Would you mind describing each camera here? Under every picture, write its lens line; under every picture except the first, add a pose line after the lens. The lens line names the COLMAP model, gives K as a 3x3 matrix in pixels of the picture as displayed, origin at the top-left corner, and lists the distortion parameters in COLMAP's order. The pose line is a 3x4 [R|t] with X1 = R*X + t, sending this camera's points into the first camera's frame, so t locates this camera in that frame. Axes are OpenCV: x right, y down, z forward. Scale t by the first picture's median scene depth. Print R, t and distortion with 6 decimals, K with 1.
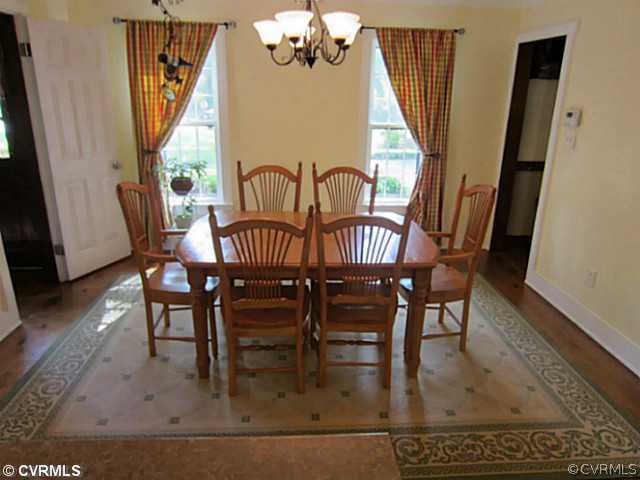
lens RADIAL K [[454.4, 0, 320.4], [0, 454.4, 237.2], [0, 0, 1]] dist [-0.033345, 0.010403]
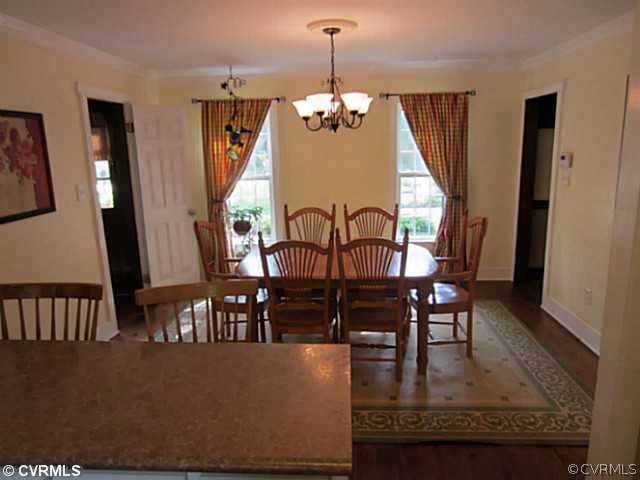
lens RADIAL K [[454.4, 0, 320.4], [0, 454.4, 237.2], [0, 0, 1]] dist [-0.033345, 0.010403]
pose [[0.991069, -0.018809, -0.132013, 0.079730], [0.003578, 0.993397, -0.114671, 0.065906], [0.133298, 0.113174, 0.984593, -0.217481]]
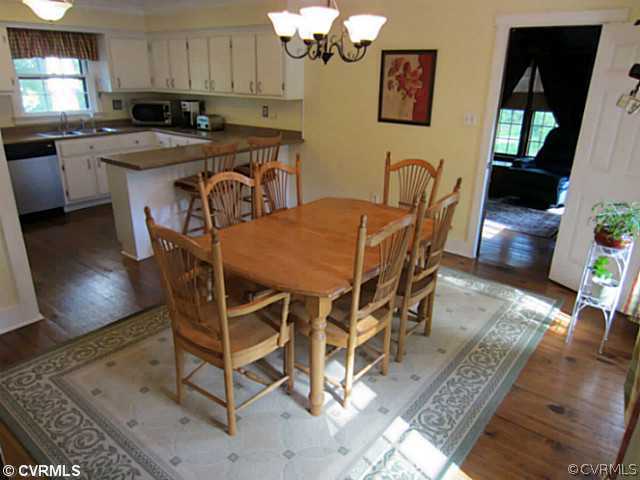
lens RADIAL K [[454.4, 0, 320.4], [0, 454.4, 237.2], [0, 0, 1]] dist [-0.033345, 0.010403]
pose [[-0.669061, 0.222270, -0.709192, 0.580658], [-0.262953, 0.821714, 0.505610, -0.419224], [0.695135, 0.524768, -0.491331, 1.253988]]
